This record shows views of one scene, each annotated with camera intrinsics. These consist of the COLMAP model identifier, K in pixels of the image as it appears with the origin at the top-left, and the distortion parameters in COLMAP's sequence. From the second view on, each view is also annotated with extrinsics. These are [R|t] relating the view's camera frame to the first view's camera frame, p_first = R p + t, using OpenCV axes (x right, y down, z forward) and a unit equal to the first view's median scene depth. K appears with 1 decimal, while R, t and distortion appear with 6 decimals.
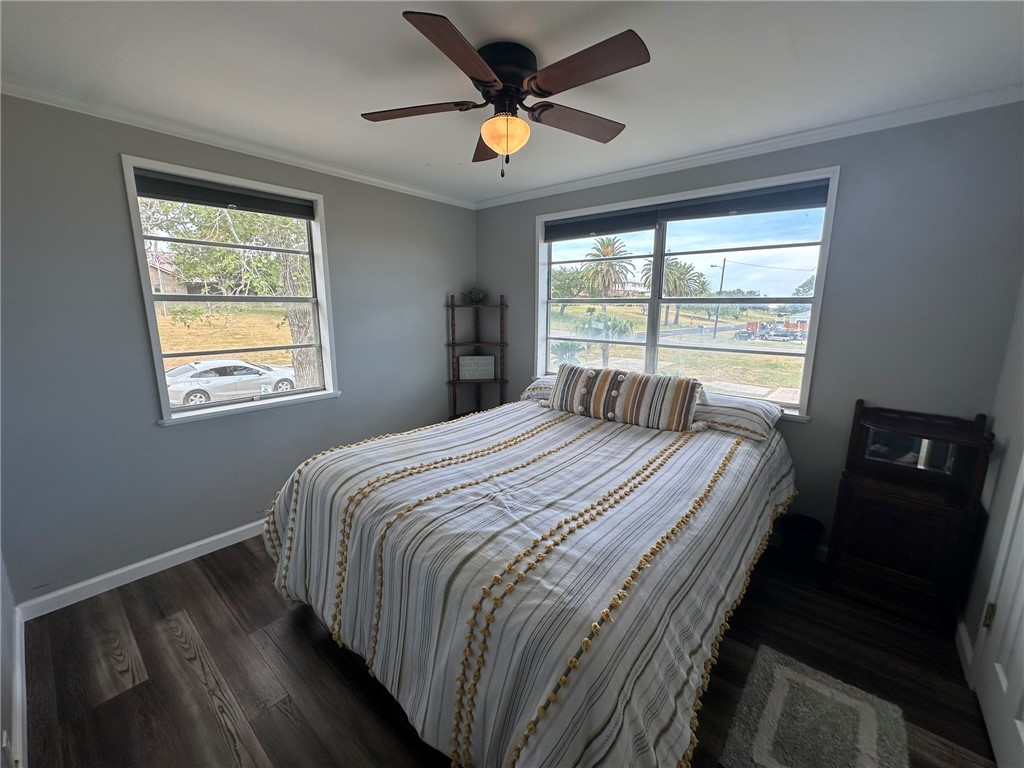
lens RADIAL K [[407.9, 0, 512.0], [0, 407.9, 384.0], [0, 0, 1]] dist [-0.001300, -0.000068]
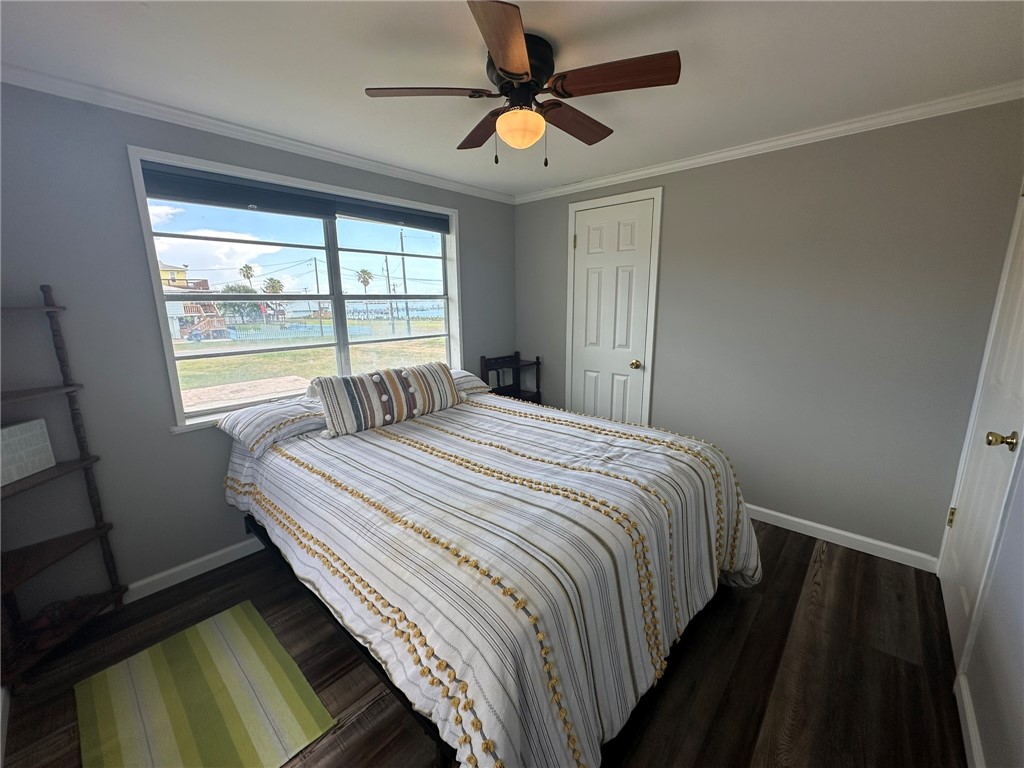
lens RADIAL K [[397.2, 0, 514.5], [0, 397.2, 394.7], [0, 0, 1]] dist [-0.016109, 0.000345]
pose [[0.046728, -0.238865, 0.969928, -0.810629], [0.197484, 0.954033, 0.225436, -0.161098], [-0.979192, 0.181011, 0.091752, 0.774472]]
